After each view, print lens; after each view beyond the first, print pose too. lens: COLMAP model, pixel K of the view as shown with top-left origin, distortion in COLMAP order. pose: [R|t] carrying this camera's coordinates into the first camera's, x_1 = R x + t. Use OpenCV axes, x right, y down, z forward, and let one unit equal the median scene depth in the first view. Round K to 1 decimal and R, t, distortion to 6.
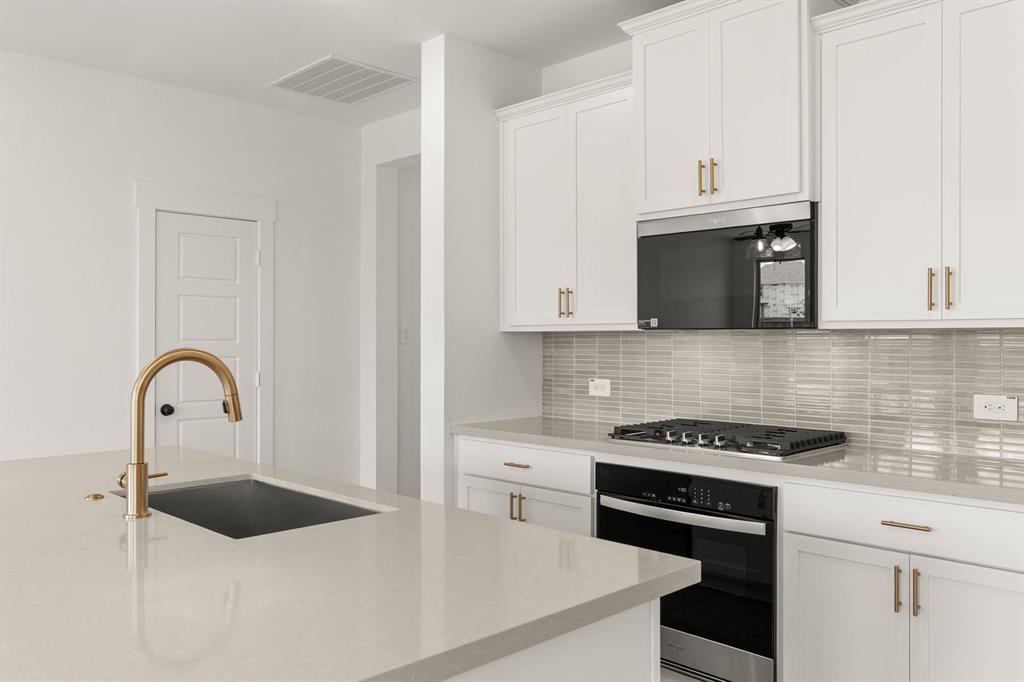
lens RADIAL K [[818.6, 0, 497.4], [0, 818.6, 339.4], [0, 0, 1]] dist [0.003576, 0.000066]
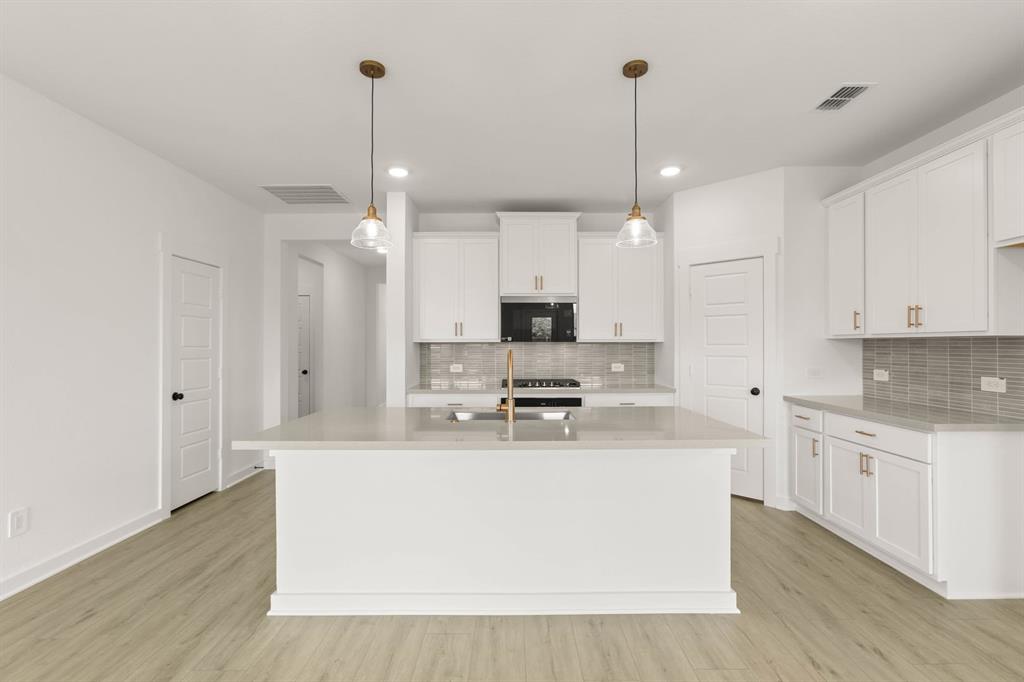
lens RADIAL K [[458.0, 0, 511.3], [0, 458.0, 341.9], [0, 0, 1]] dist [-0.016502, 0.009926]
pose [[0.698157, 0.004827, 0.715929, -0.772856], [0.001599, 0.999964, -0.008301, -0.000295], [-0.715943, 0.006940, 0.698124, 0.052188]]
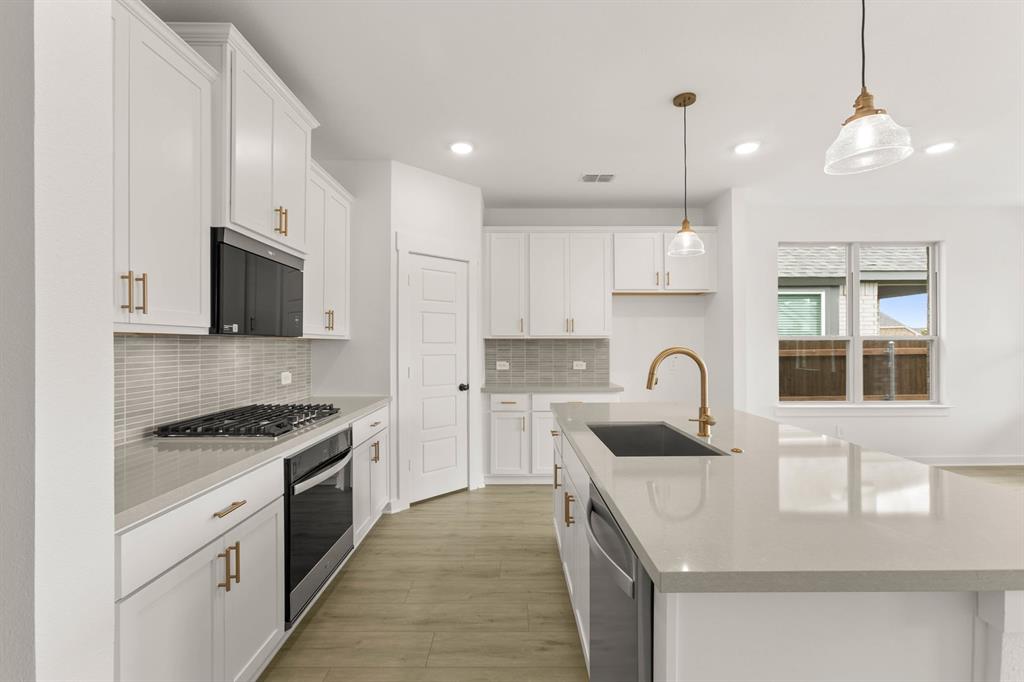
lens RADIAL K [[458.0, 0, 509.3], [0, 458.0, 343.9], [0, 0, 1]] dist [-0.016502, 0.009926]
pose [[-0.716408, 0.002832, 0.697676, -0.476772], [0.002935, 0.999995, -0.001045, 0.001309], [-0.697675, 0.001299, -0.716413, 1.171488]]
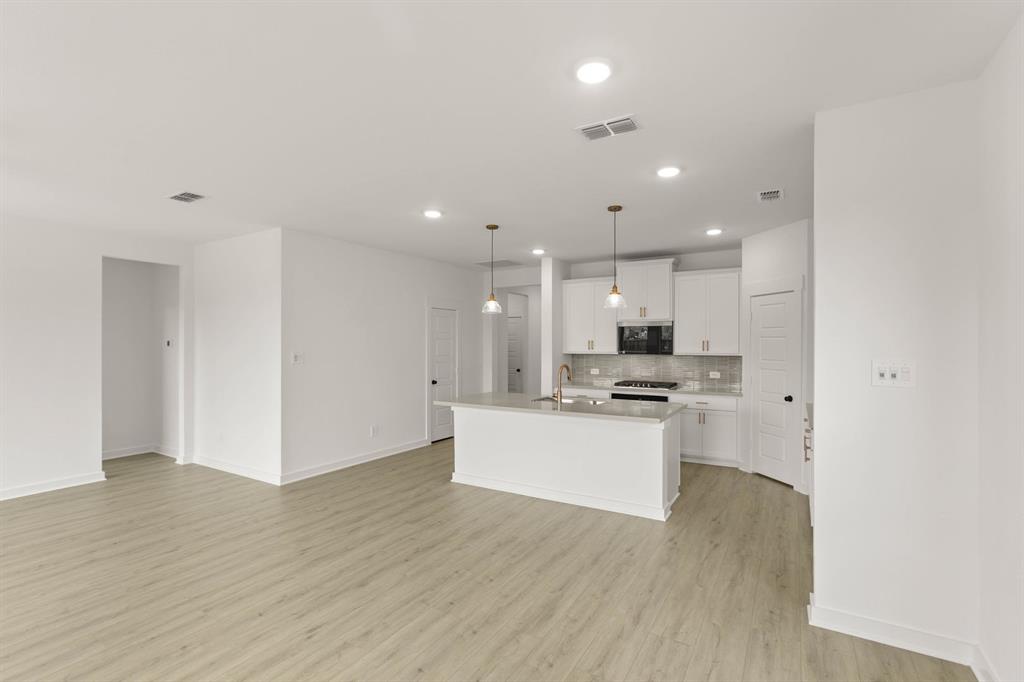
lens RADIAL K [[458.0, 0, 525.7], [0, 458.0, 344.7], [0, 0, 1]] dist [-0.016502, 0.009926]
pose [[0.963098, -0.000079, 0.269149, -0.711088], [-0.000460, 0.999998, 0.001940, -0.054743], [-0.269149, -0.001992, 0.963097, -0.720727]]
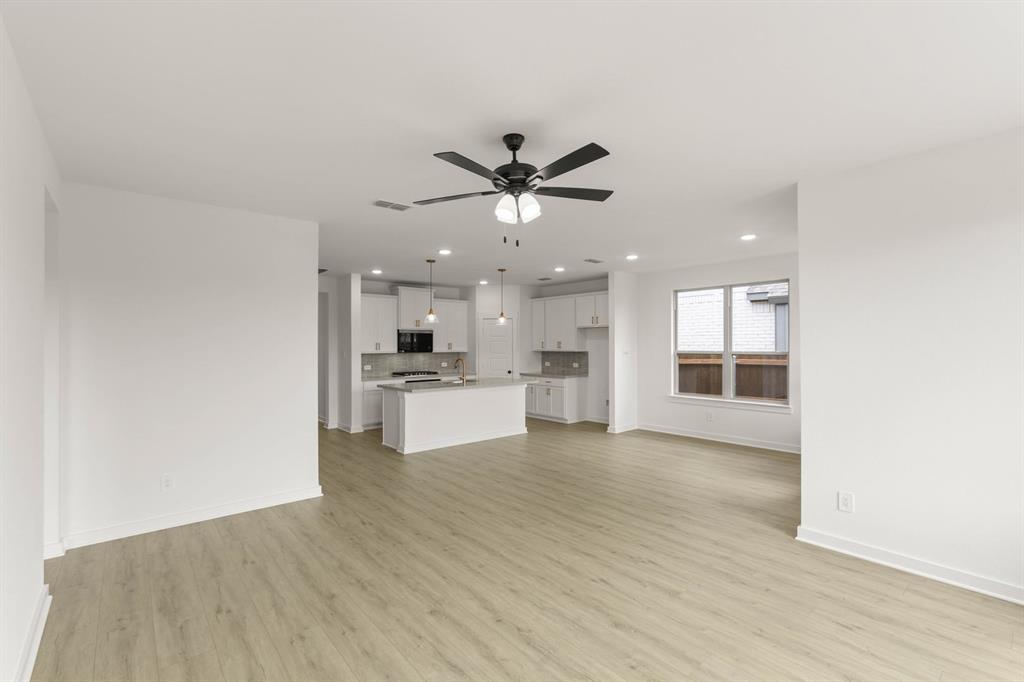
lens RADIAL K [[458.0, 0, 501.6], [0, 458.0, 343.2], [0, 0, 1]] dist [-0.016502, 0.009926]
pose [[0.086604, 0.004732, 0.996232, -2.370954], [0.004918, 0.999975, -0.005177, -0.050821], [-0.996231, 0.005347, 0.086578, 0.206710]]
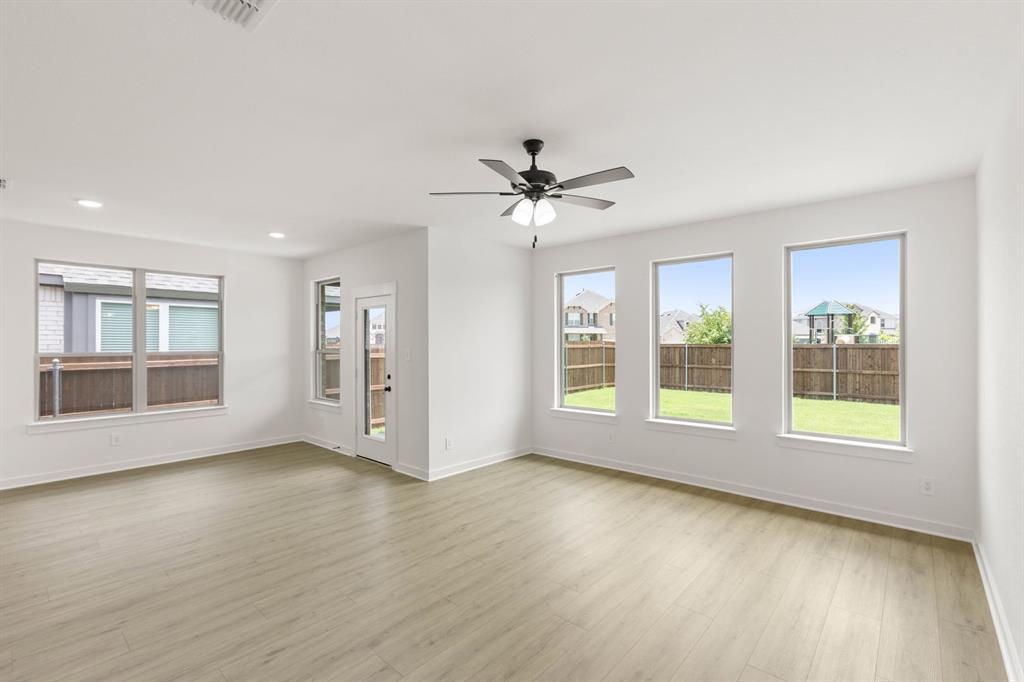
lens RADIAL K [[458.0, 0, 518.7], [0, 458.0, 339.1], [0, 0, 1]] dist [-0.016502, 0.009926]
pose [[-0.996552, -0.001687, -0.082950, -1.469737], [-0.000990, 0.999964, -0.008437, -0.053902], [0.082962, -0.008326, -0.996518, 1.100629]]
